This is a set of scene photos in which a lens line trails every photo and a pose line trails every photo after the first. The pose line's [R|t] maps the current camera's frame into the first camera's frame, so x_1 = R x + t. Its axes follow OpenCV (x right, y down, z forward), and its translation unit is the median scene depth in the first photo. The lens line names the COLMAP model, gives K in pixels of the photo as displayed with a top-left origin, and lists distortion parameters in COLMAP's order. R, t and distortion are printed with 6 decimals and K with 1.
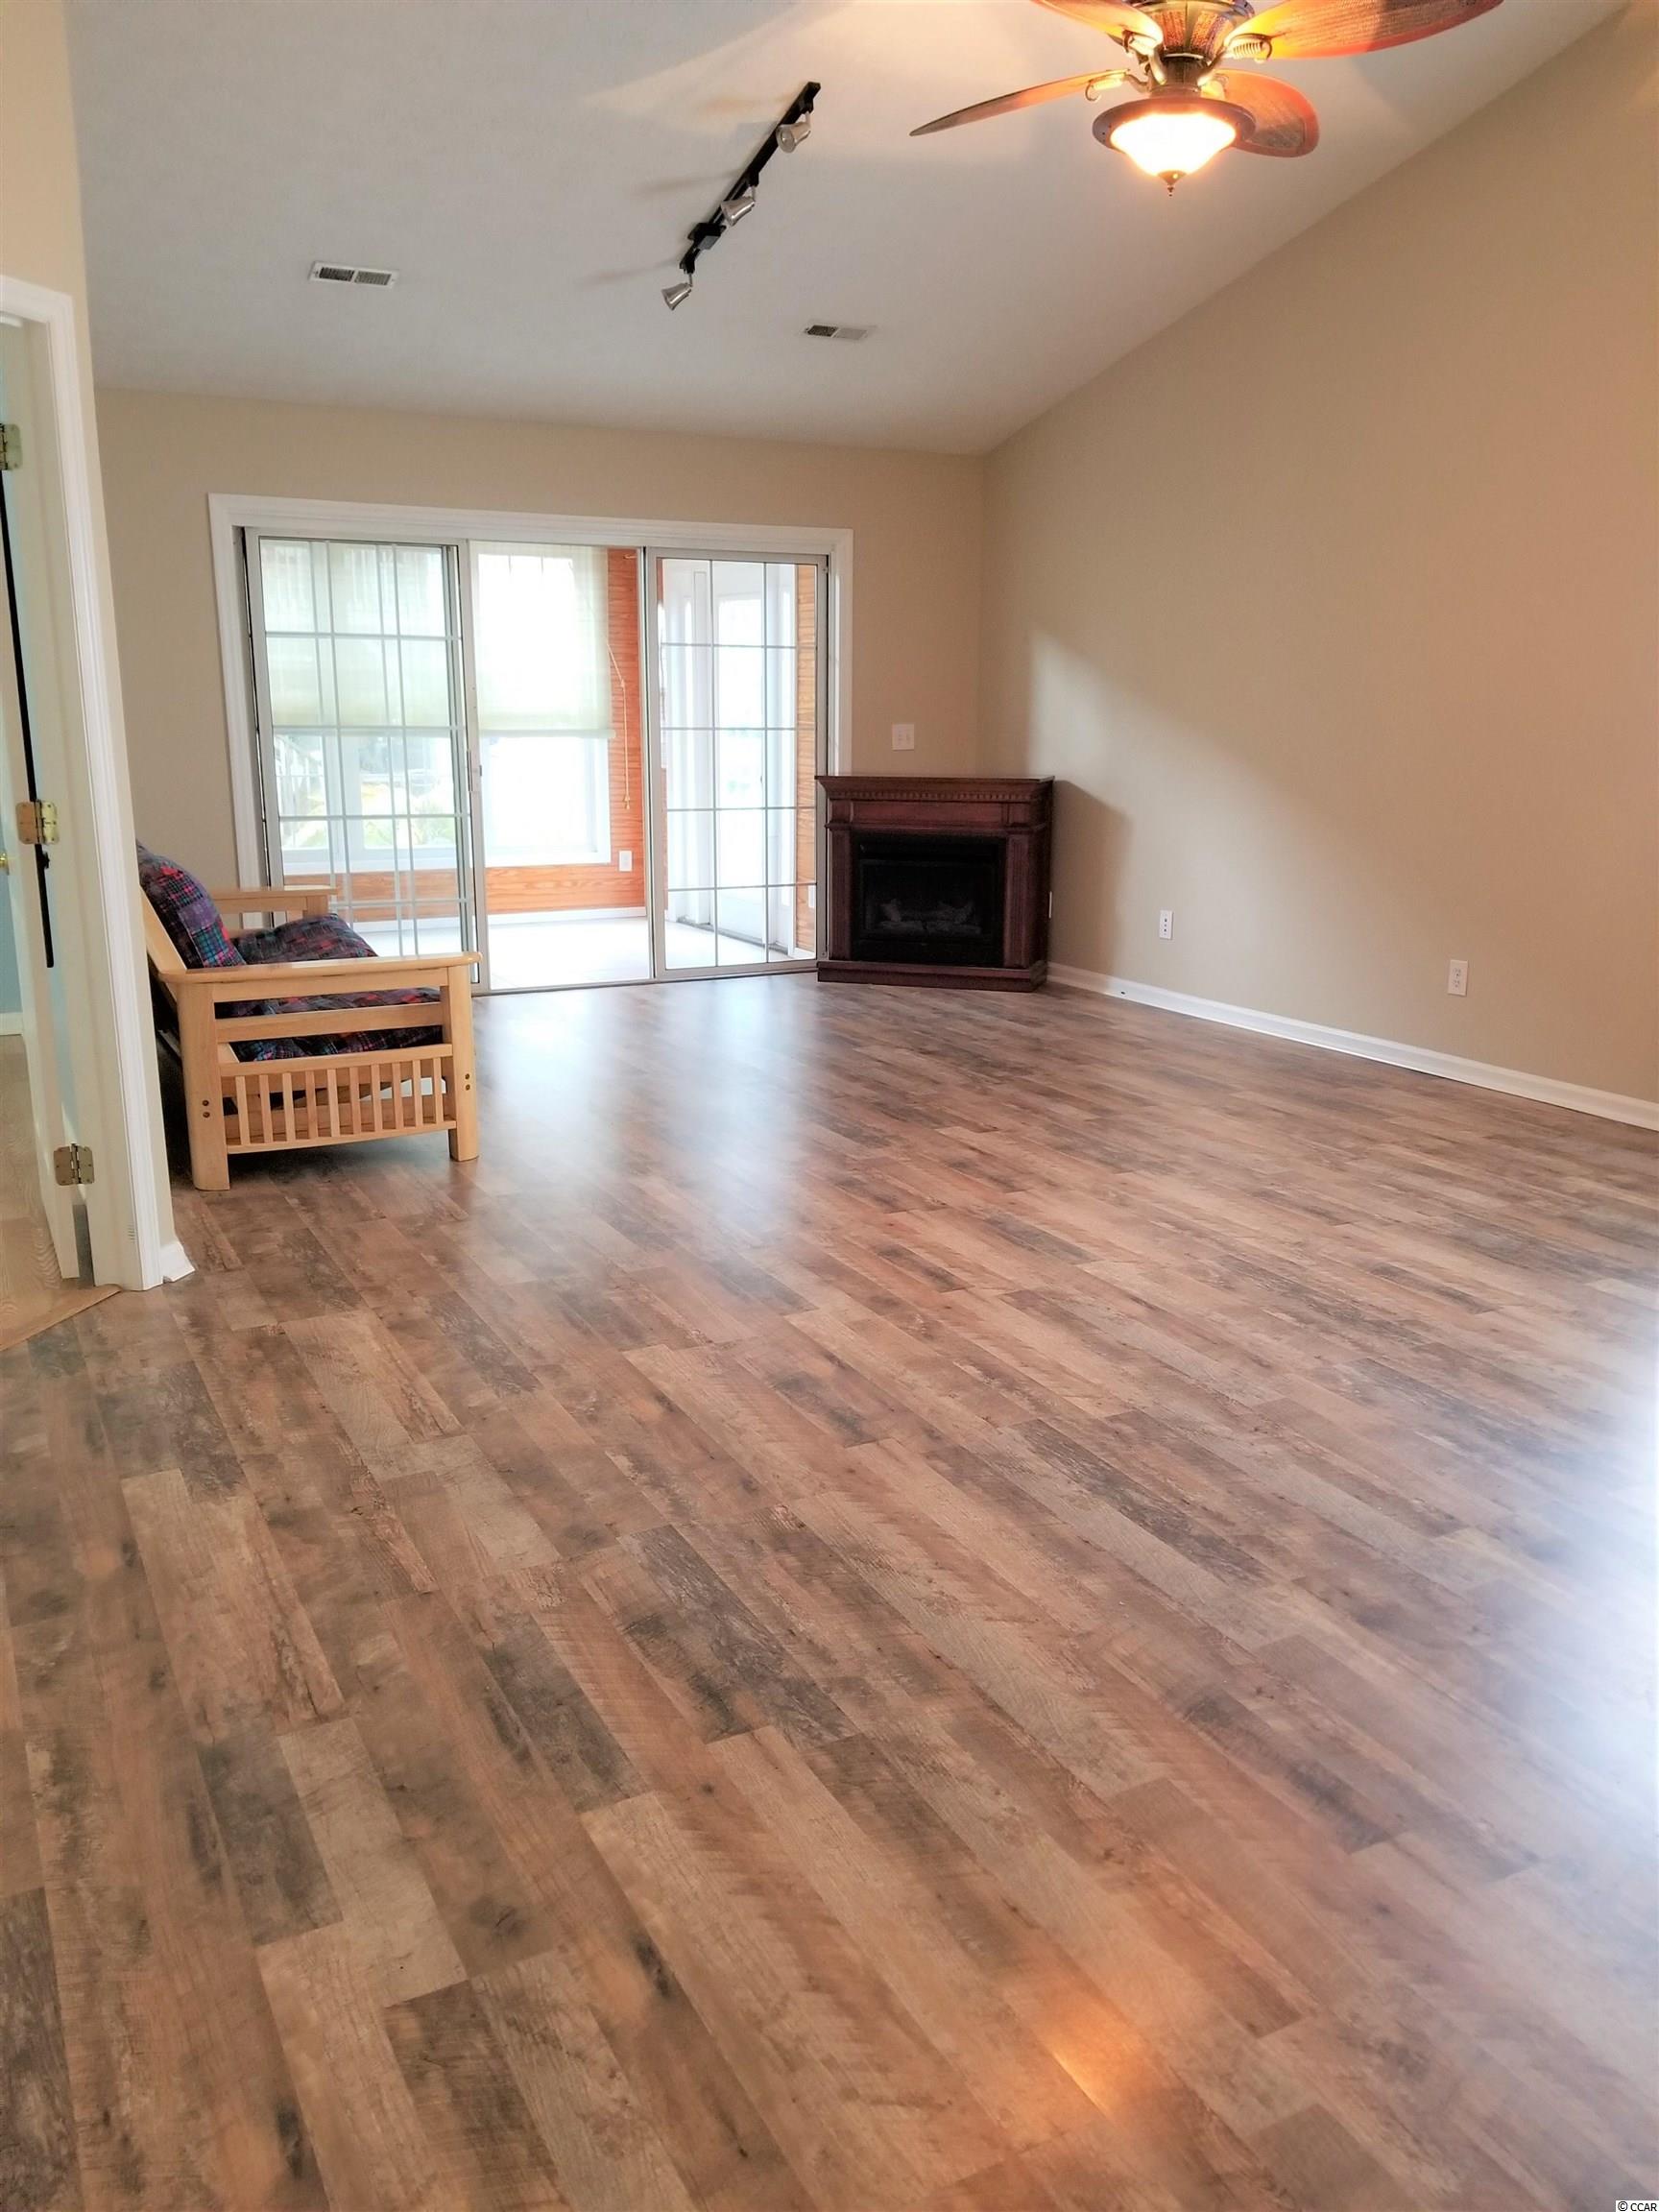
lens RADIAL K [[1727.1, 0, 835.4], [0, 1727.1, 1088.8], [0, 0, 1]] dist [0.107397, -0.206490]
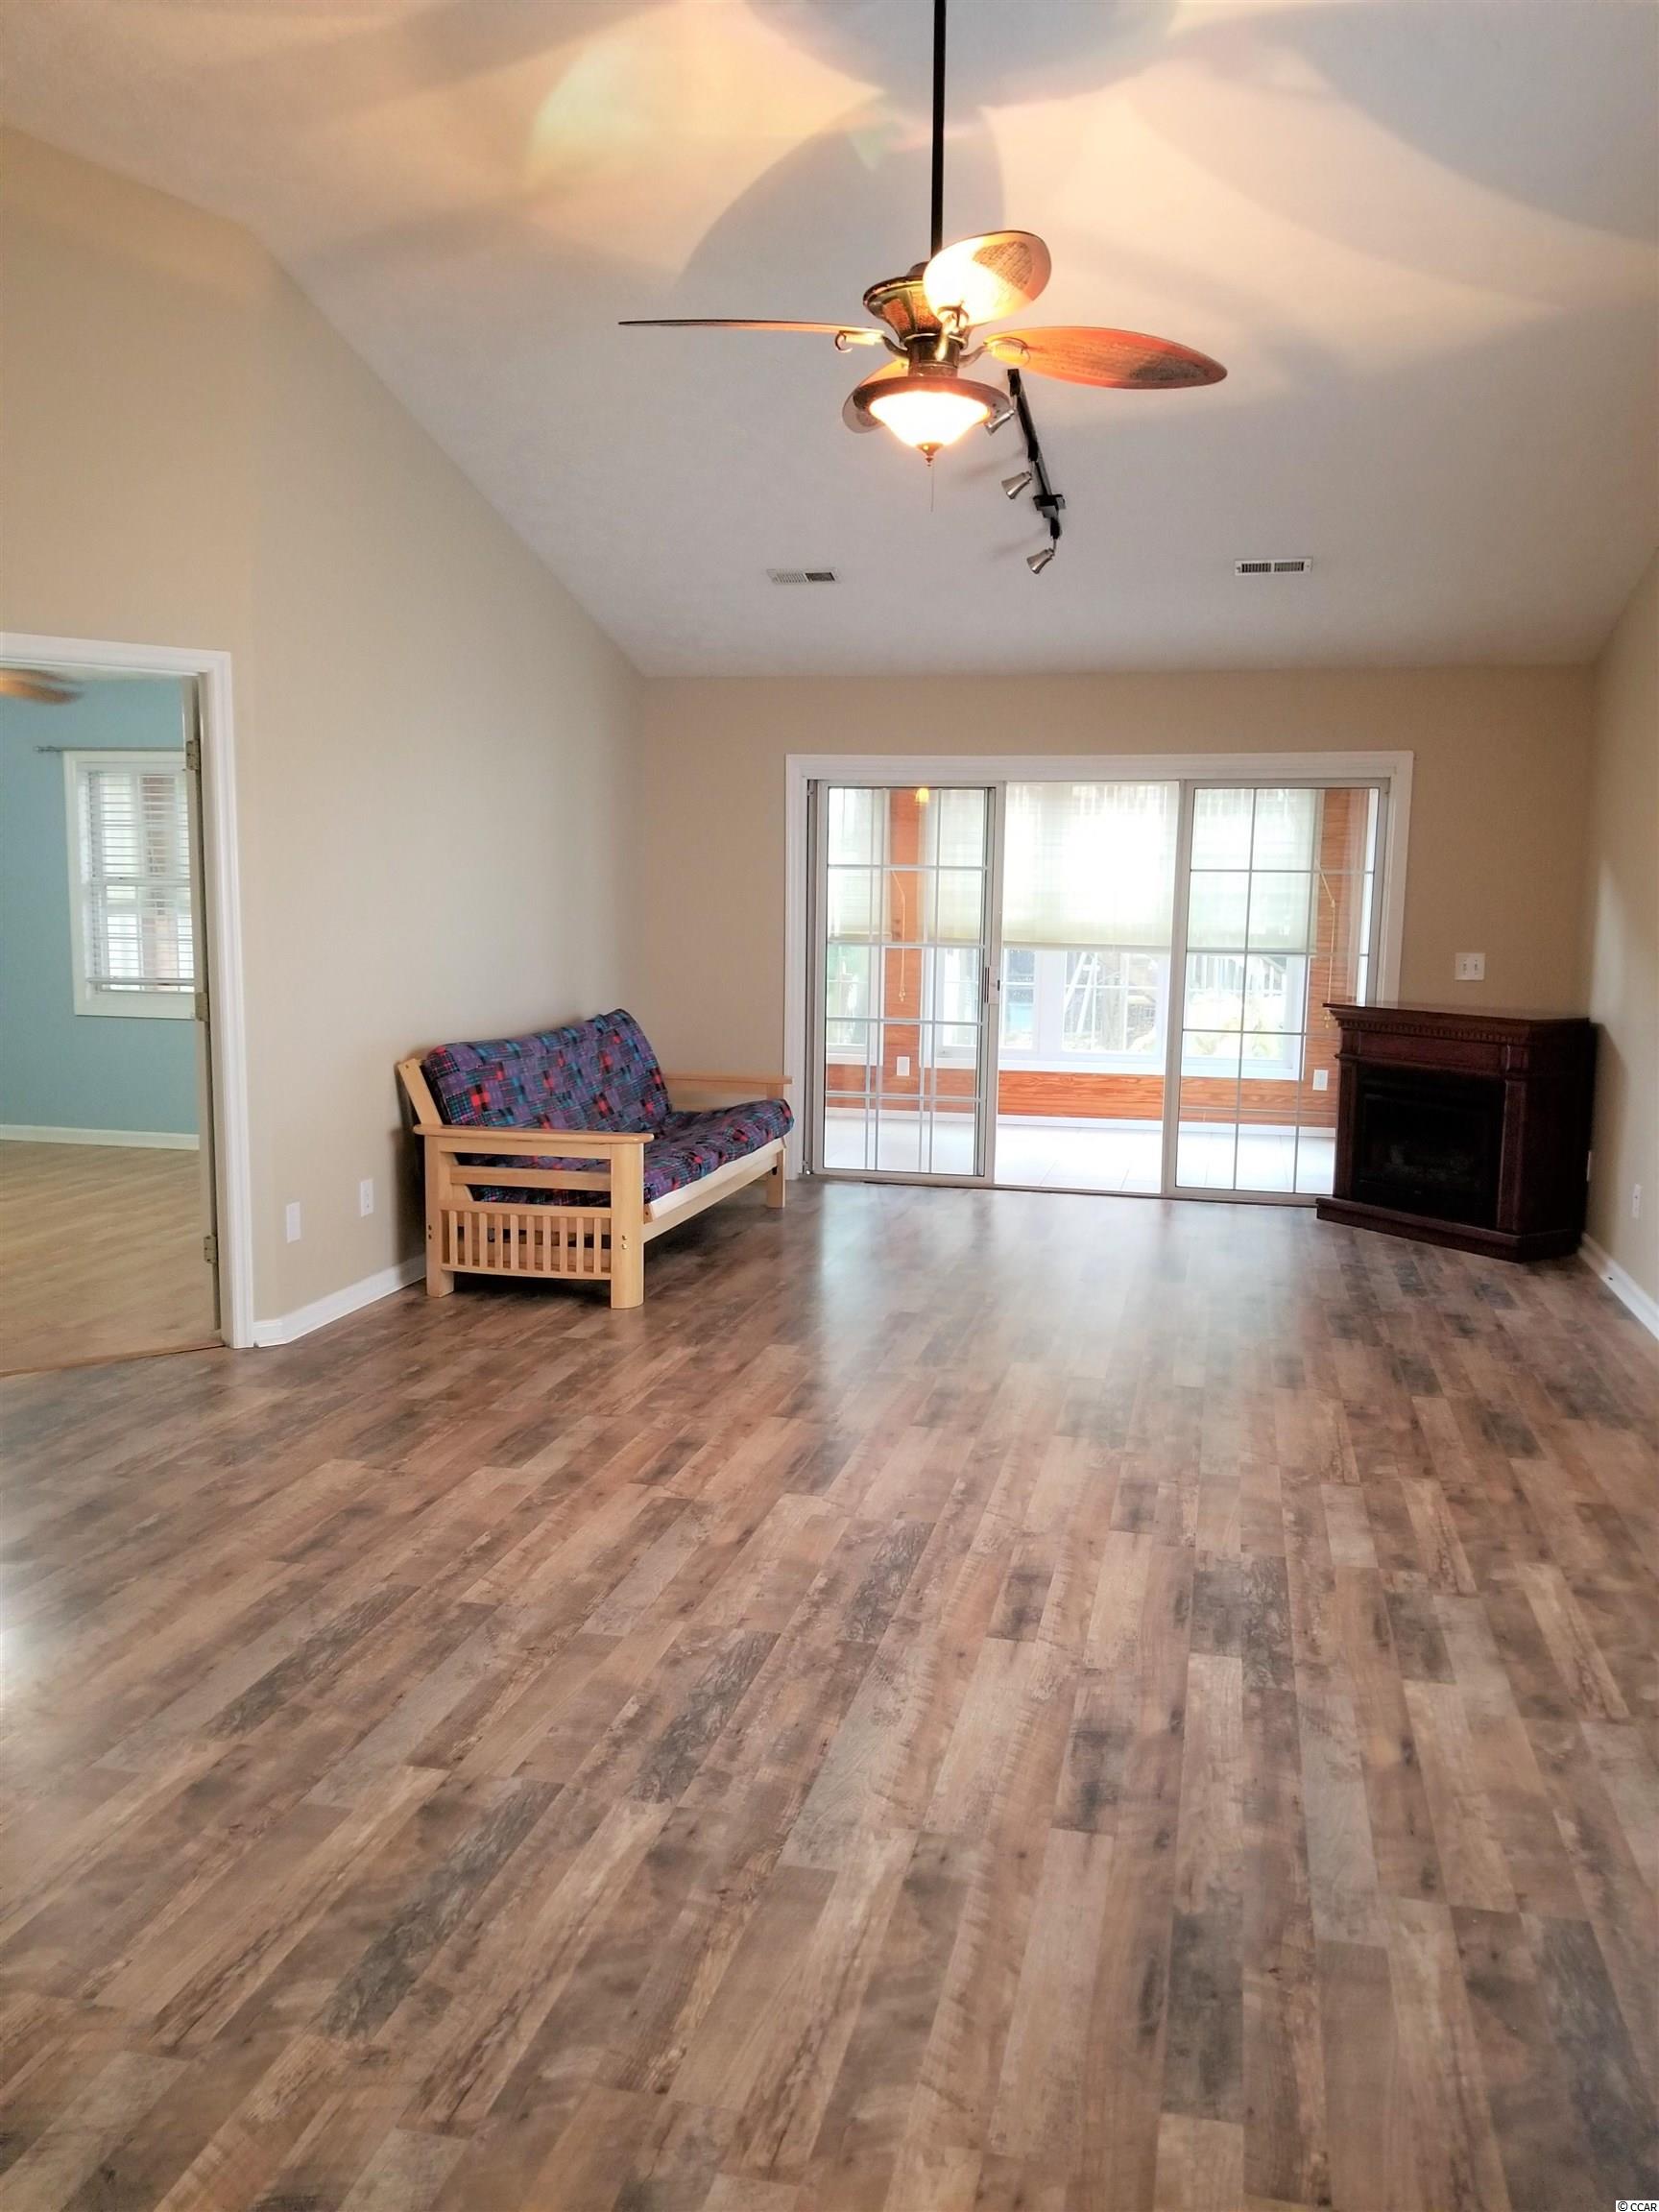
lens RADIAL K [[1717.6, 0, 853.6], [0, 1717.6, 1108.0], [0, 0, 1]] dist [0.099823, -0.183752]
pose [[0.765079, 0.090870, -0.637492, 0.818666], [-0.154959, 0.986882, -0.045300, -0.083229], [0.625013, 0.133443, 0.769124, 0.232278]]
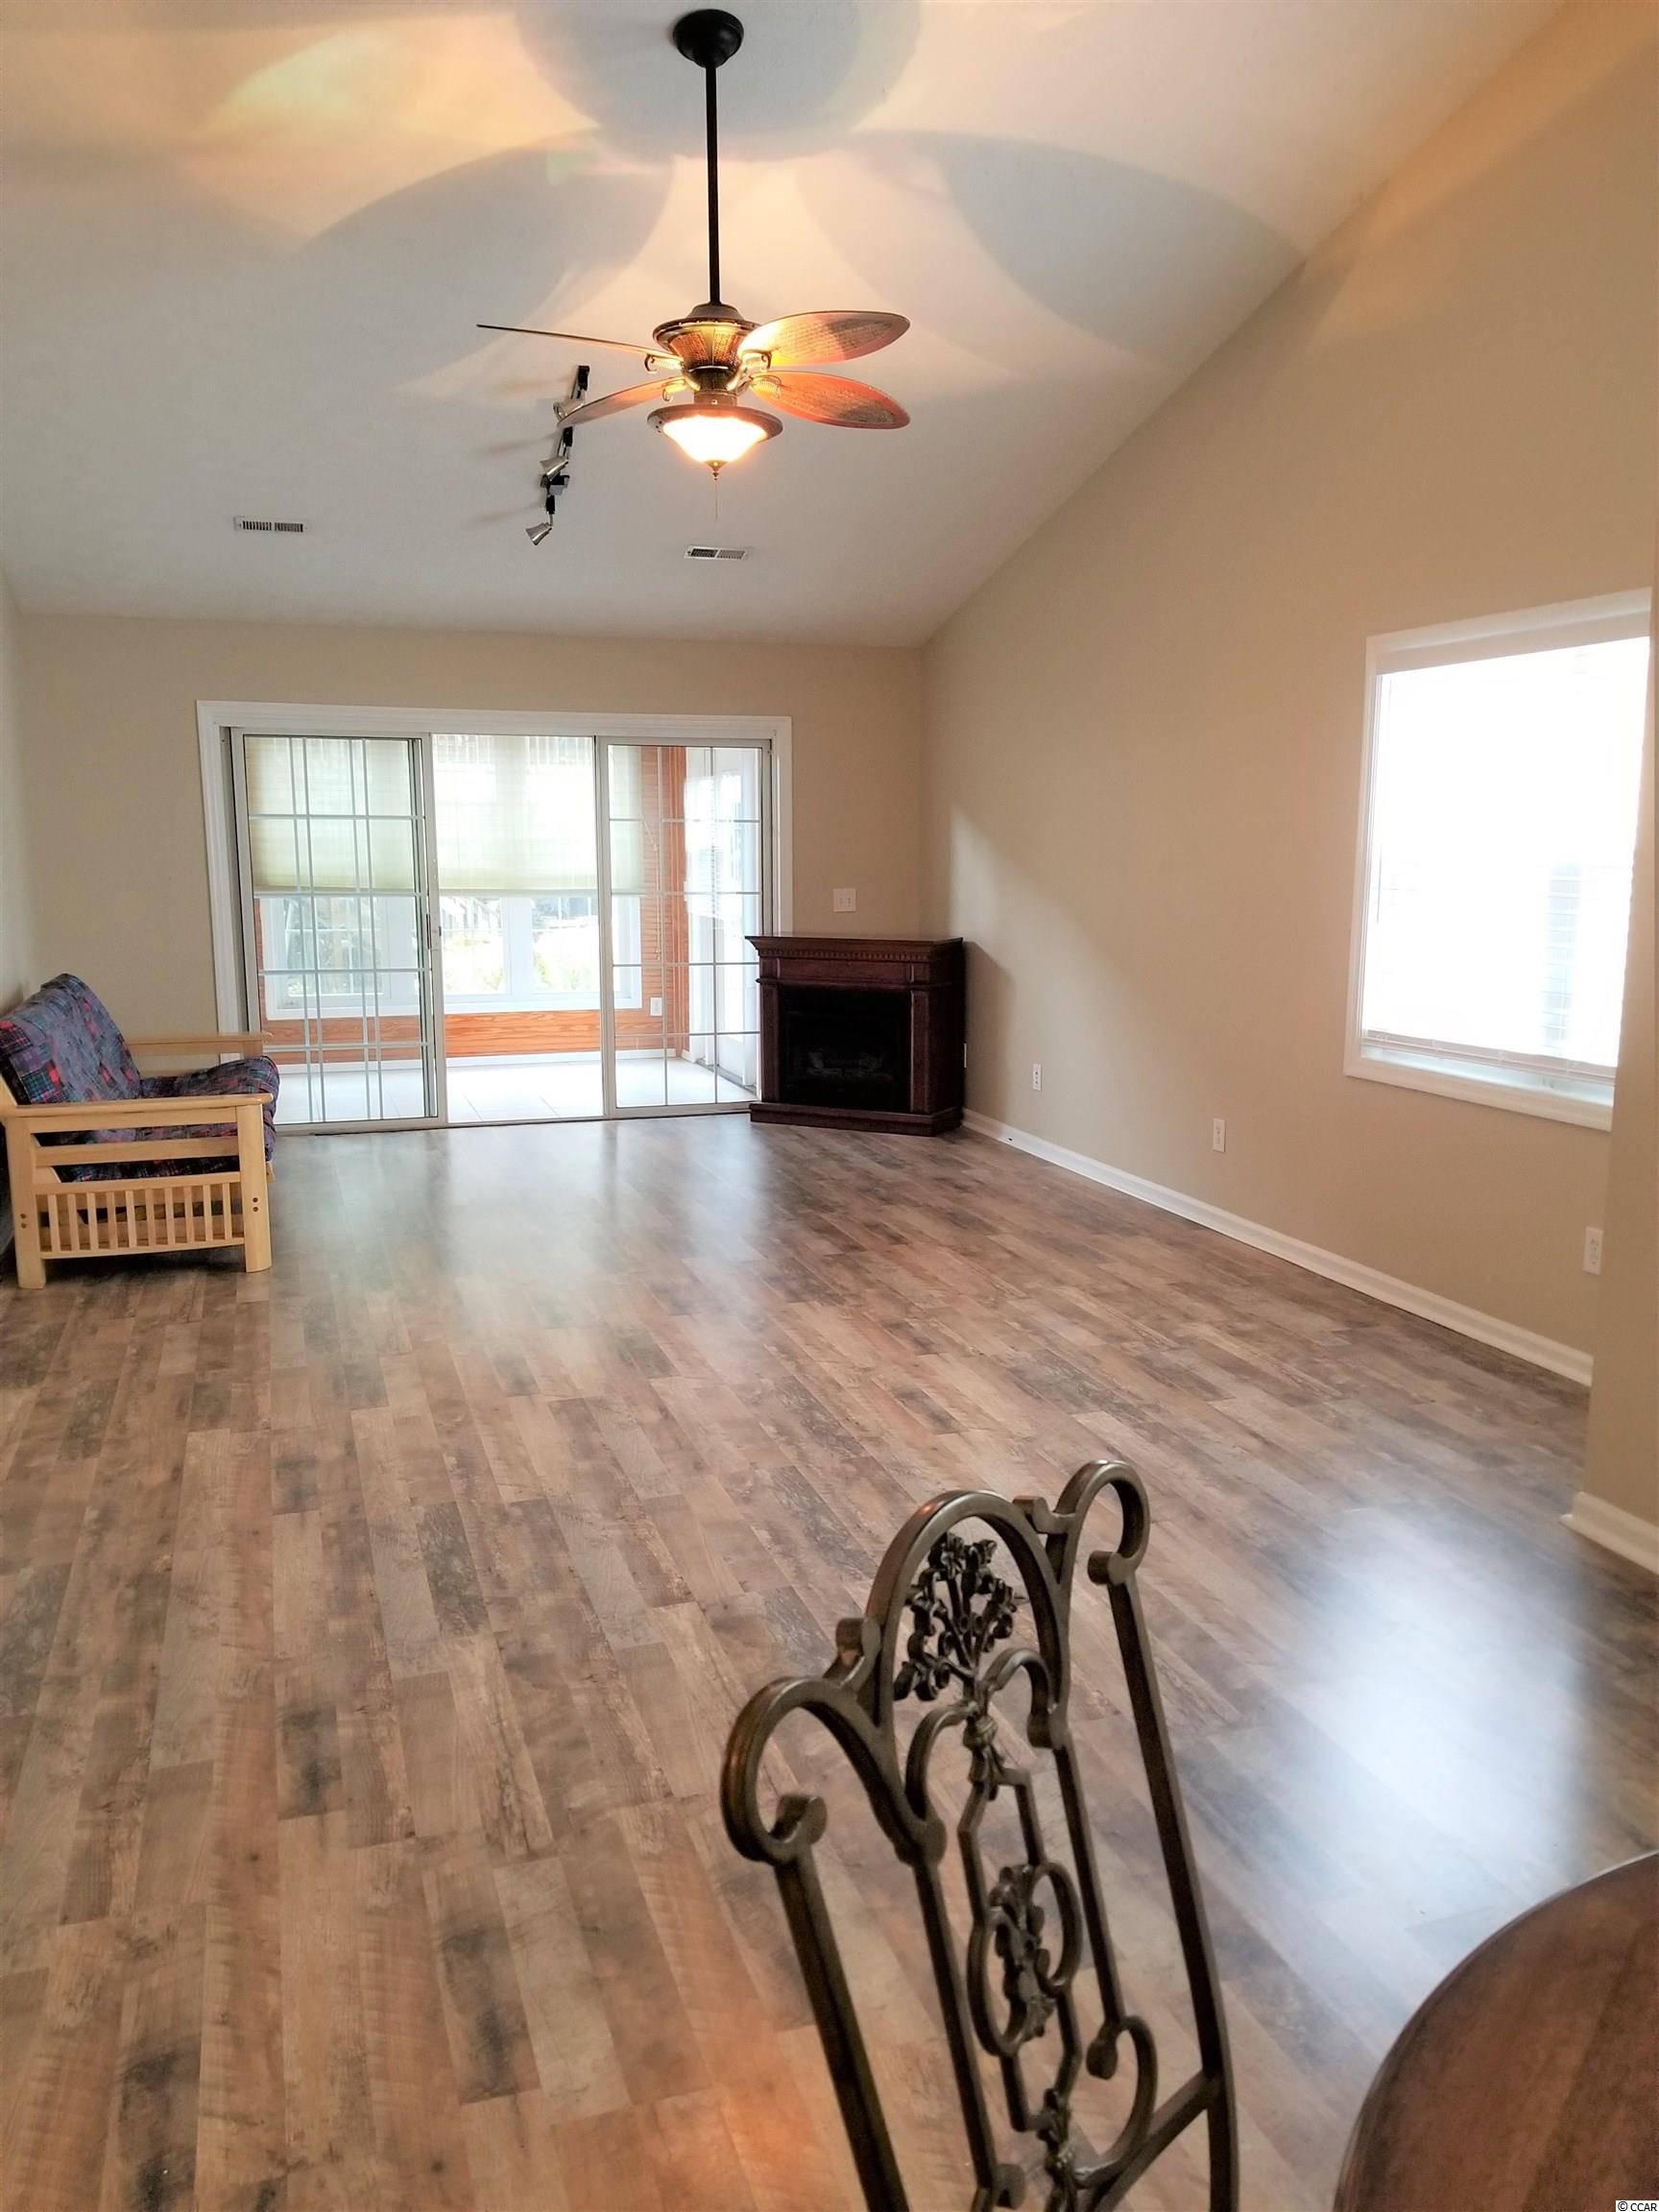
lens RADIAL K [[1717.6, 0, 853.6], [0, 1717.6, 1108.0], [0, 0, 1]] dist [0.099823, -0.183752]
pose [[0.987731, 0.021562, -0.154668, 0.462913], [-0.031536, 0.997558, -0.062326, -0.011158], [0.152946, 0.066439, 0.985999, -0.122860]]
